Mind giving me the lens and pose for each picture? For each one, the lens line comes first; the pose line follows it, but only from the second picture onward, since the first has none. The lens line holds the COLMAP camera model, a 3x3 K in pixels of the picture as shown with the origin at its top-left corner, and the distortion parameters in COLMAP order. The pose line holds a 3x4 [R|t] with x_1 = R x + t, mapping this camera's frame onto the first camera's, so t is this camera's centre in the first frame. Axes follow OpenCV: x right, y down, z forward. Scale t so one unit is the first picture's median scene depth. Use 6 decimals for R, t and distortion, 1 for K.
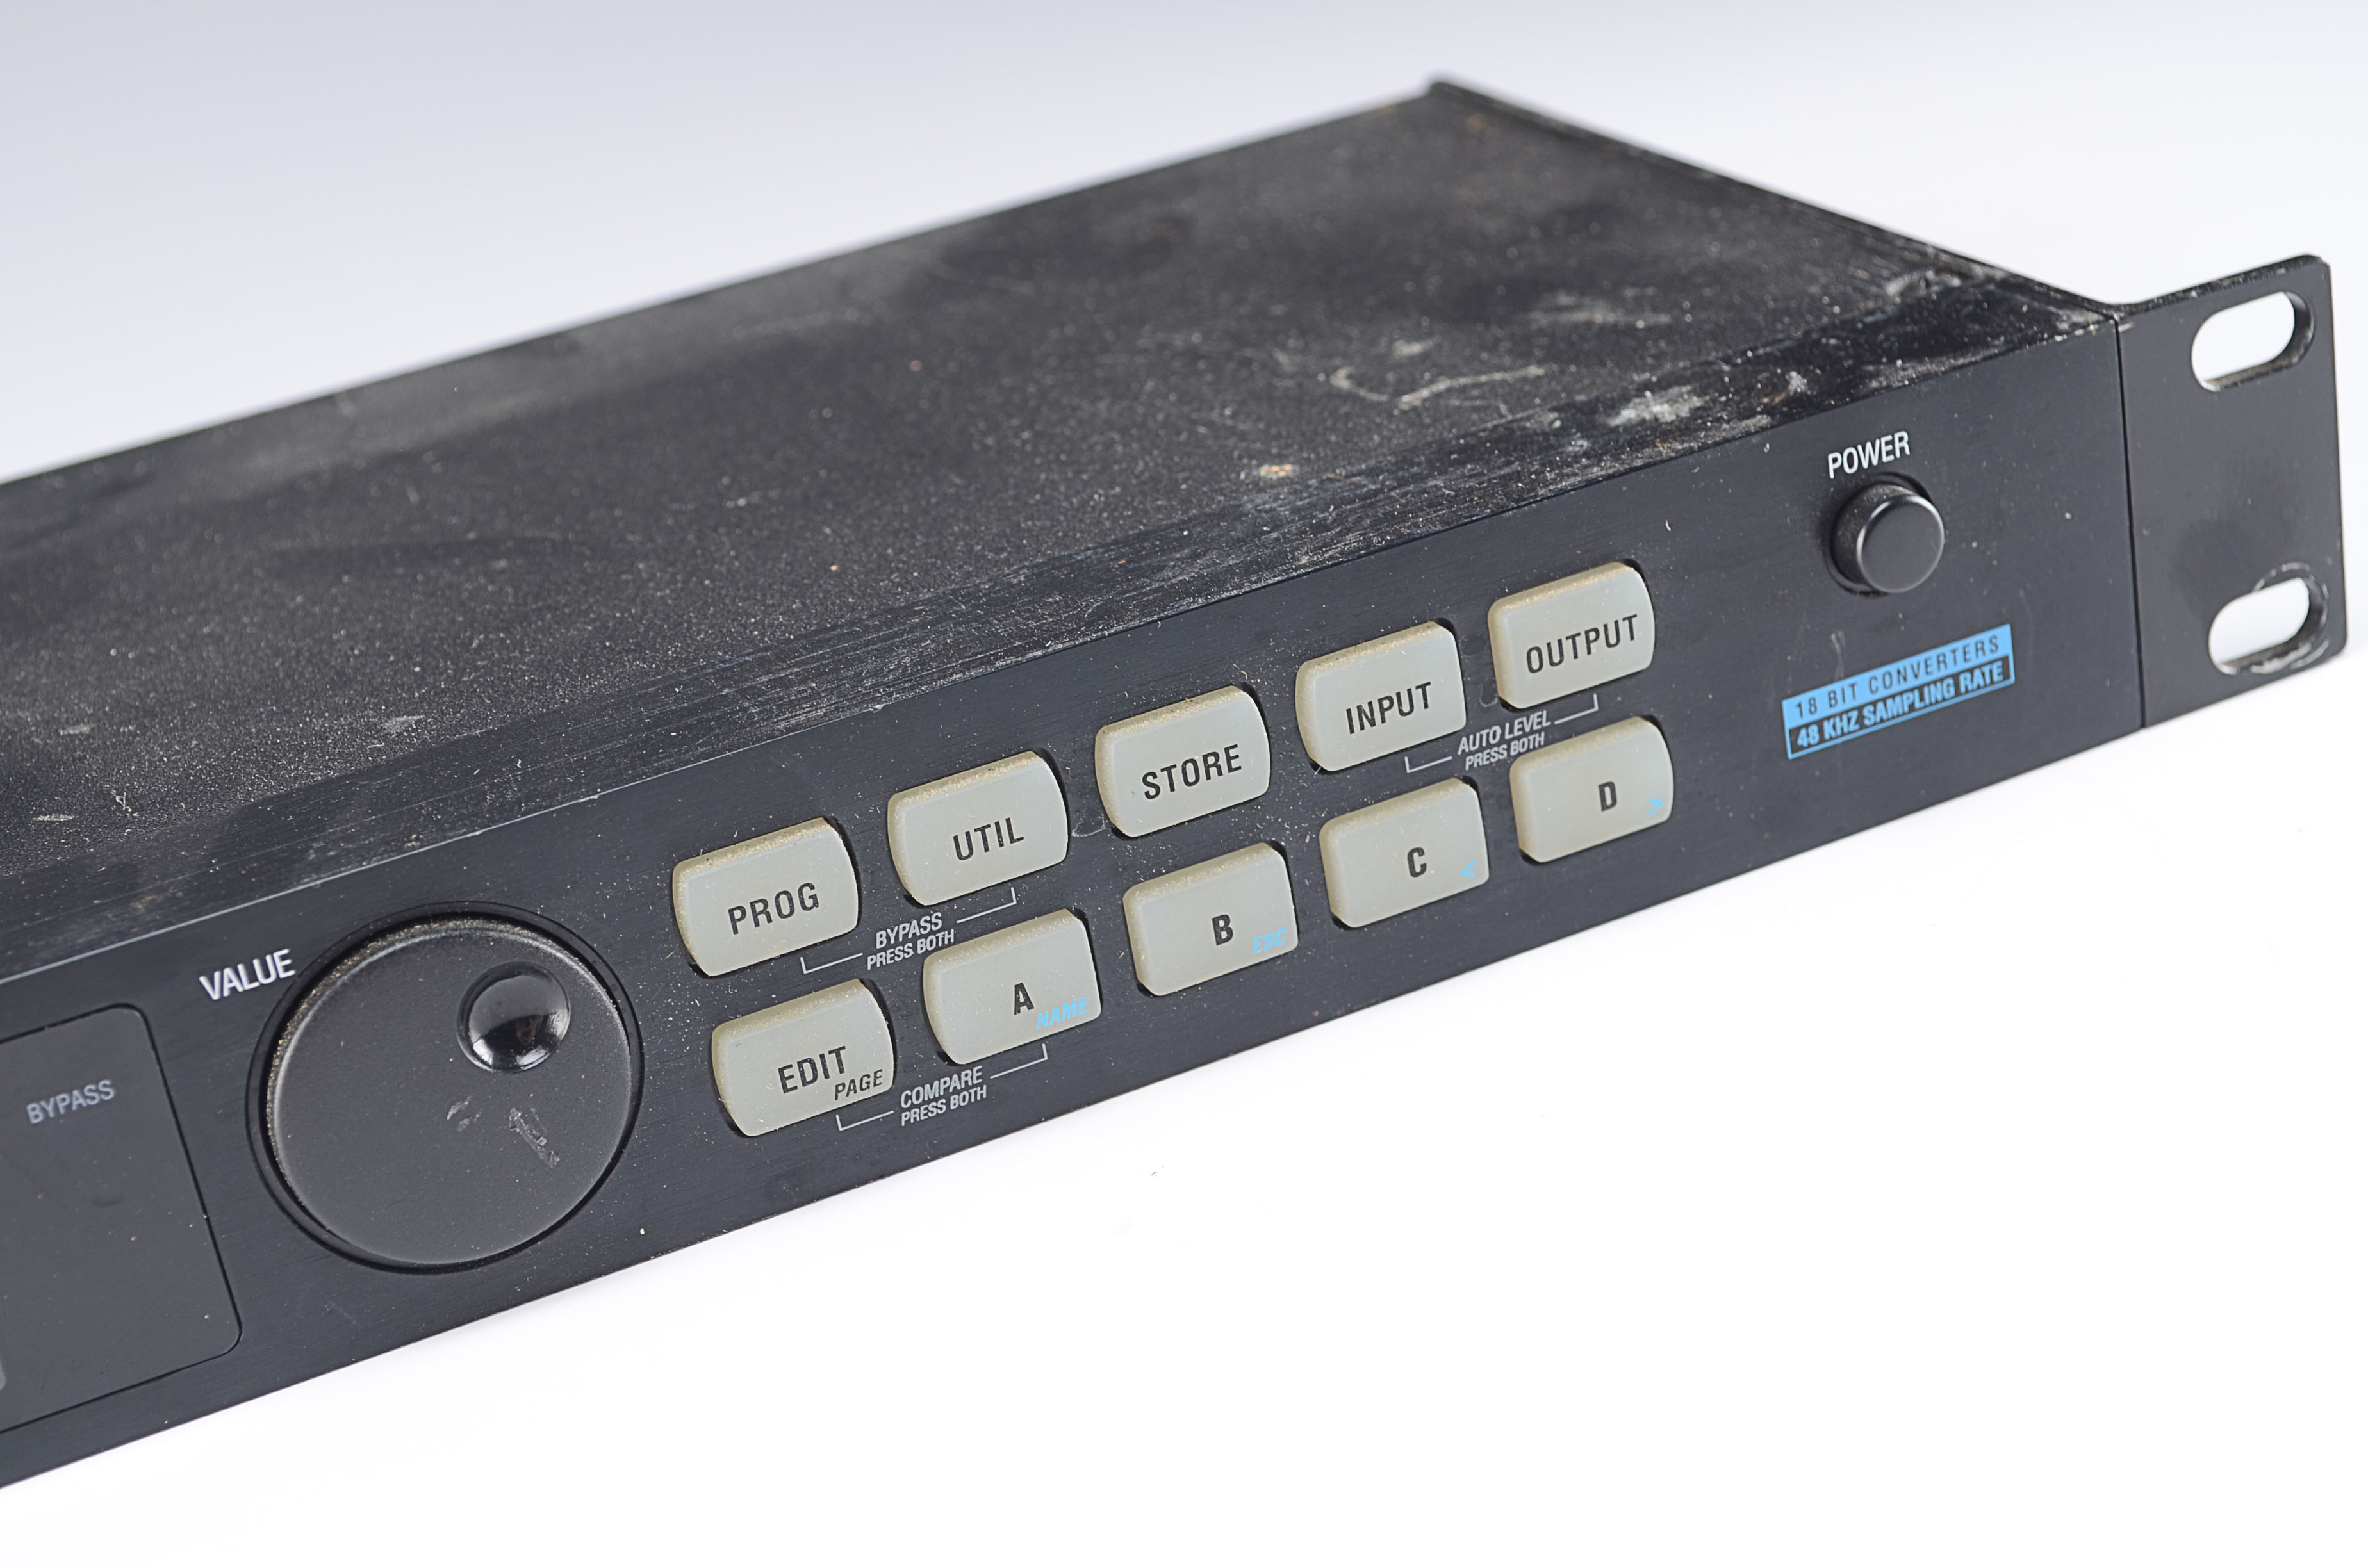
lens RADIAL K [[3887.5, 0, 1184.0], [0, 3887.5, 784.0], [0, 0, 1]] dist [-0.017162, 0.034731]
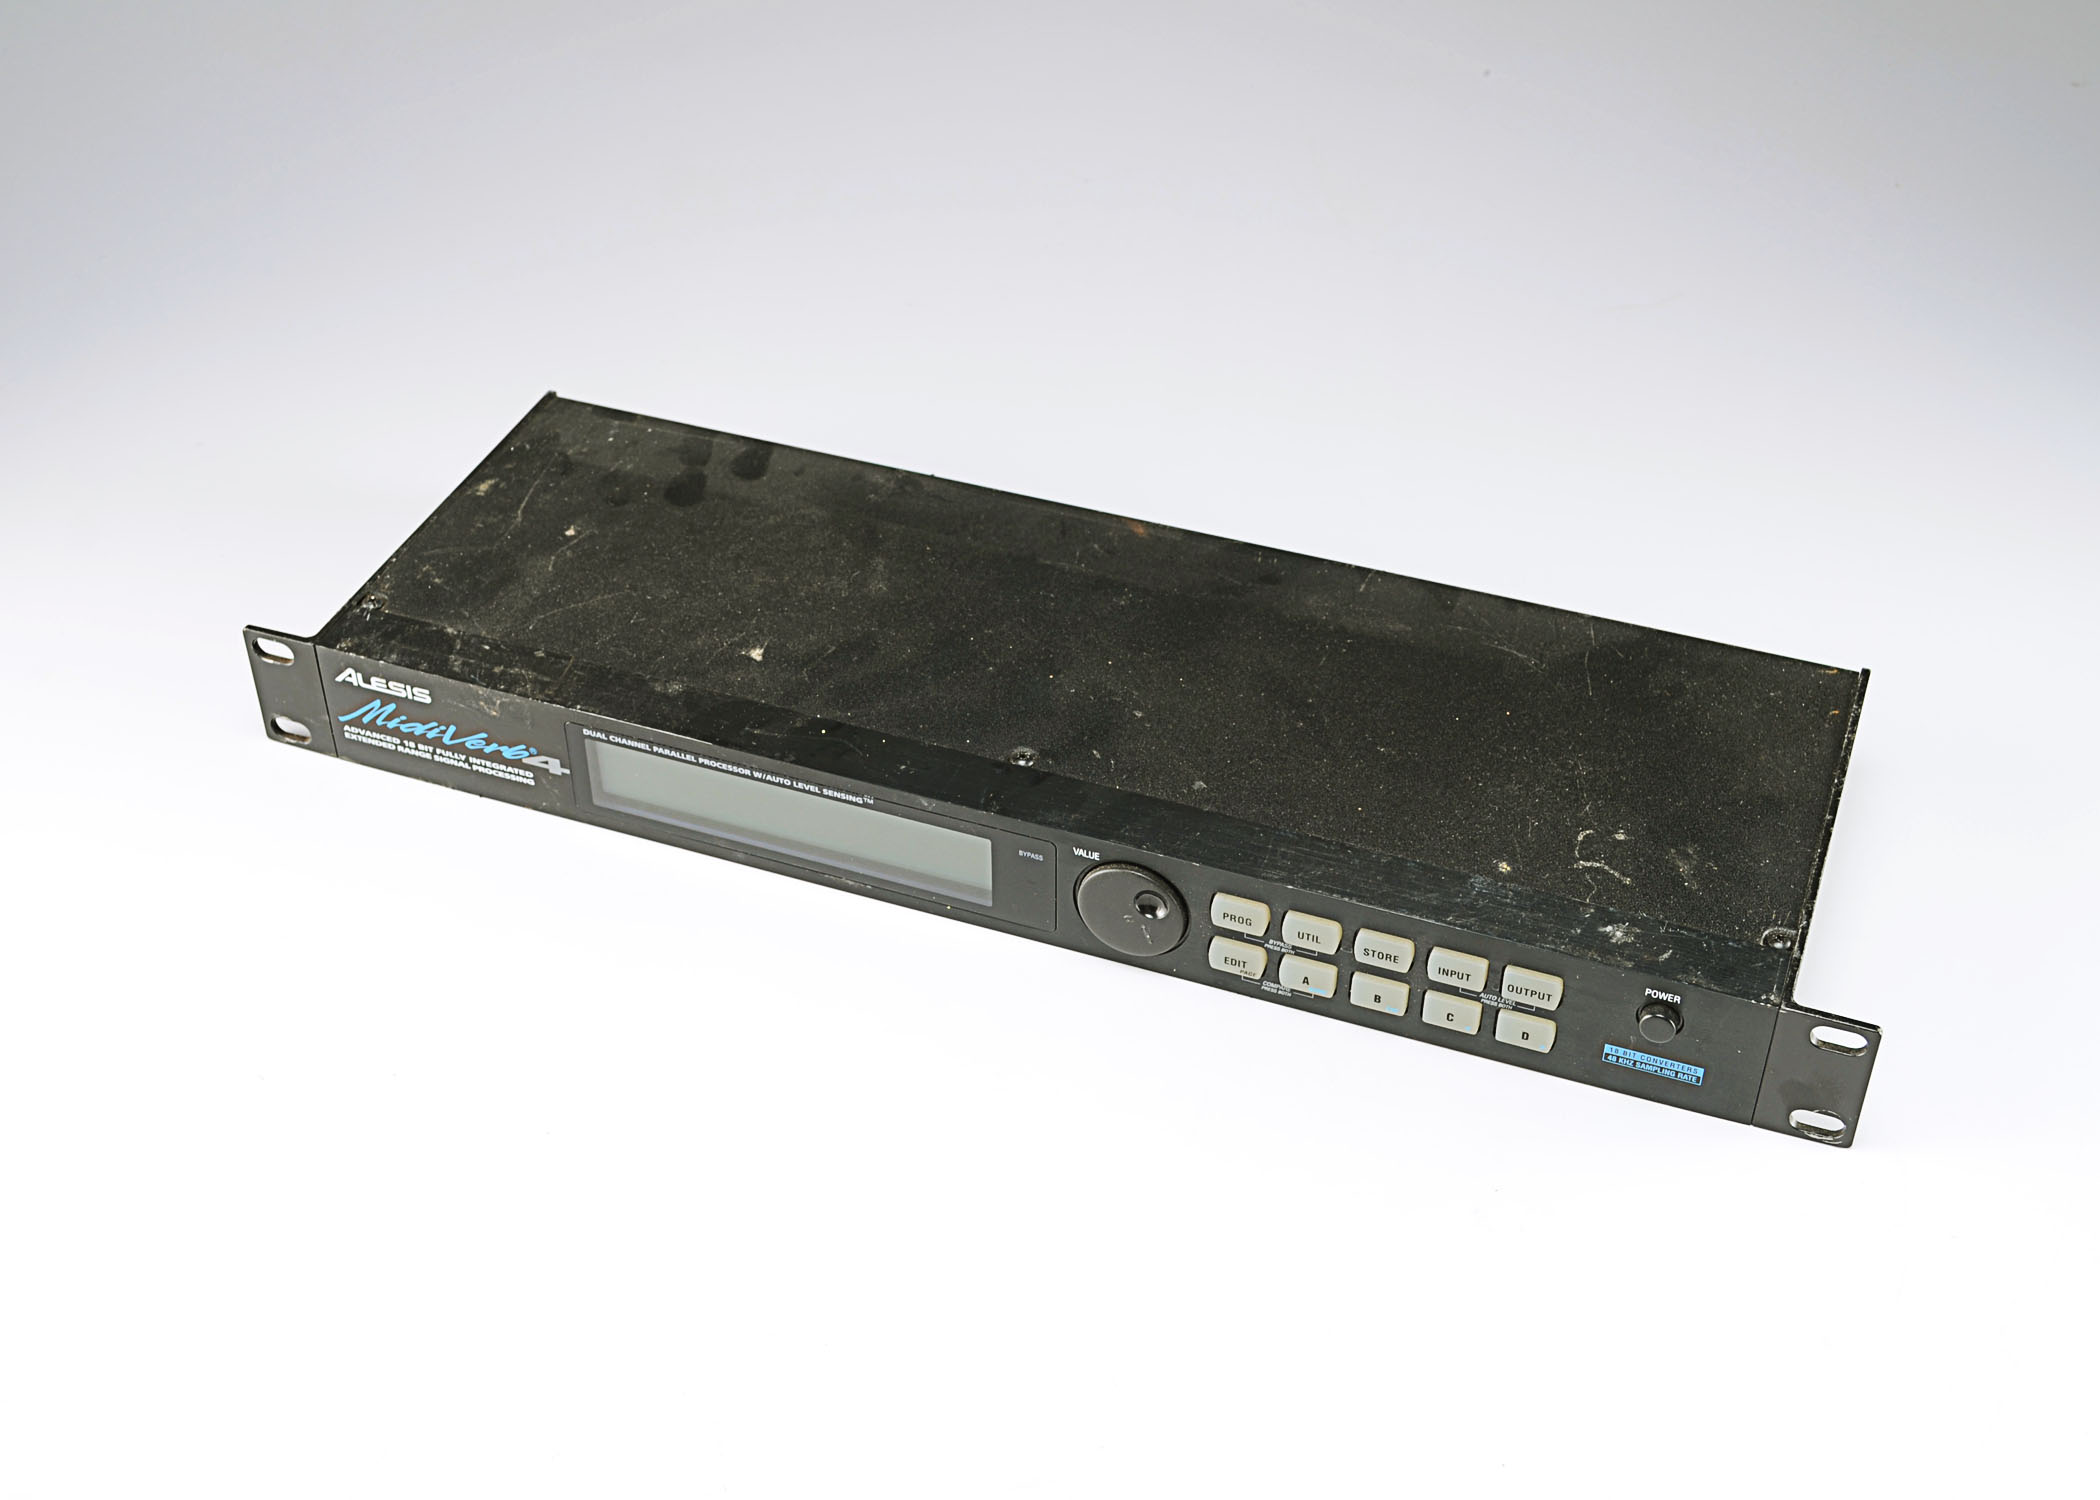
lens RADIAL K [[2692.0, 0, 1050.0], [0, 2692.0, 750.0], [0, 0, 1]] dist [-0.011839, -0.001685]
pose [[0.712403, 0.561294, -0.421227, 0.564422], [-0.392719, 0.816312, 0.423565, -0.849877], [0.581596, -0.136325, 0.801973, -0.727813]]
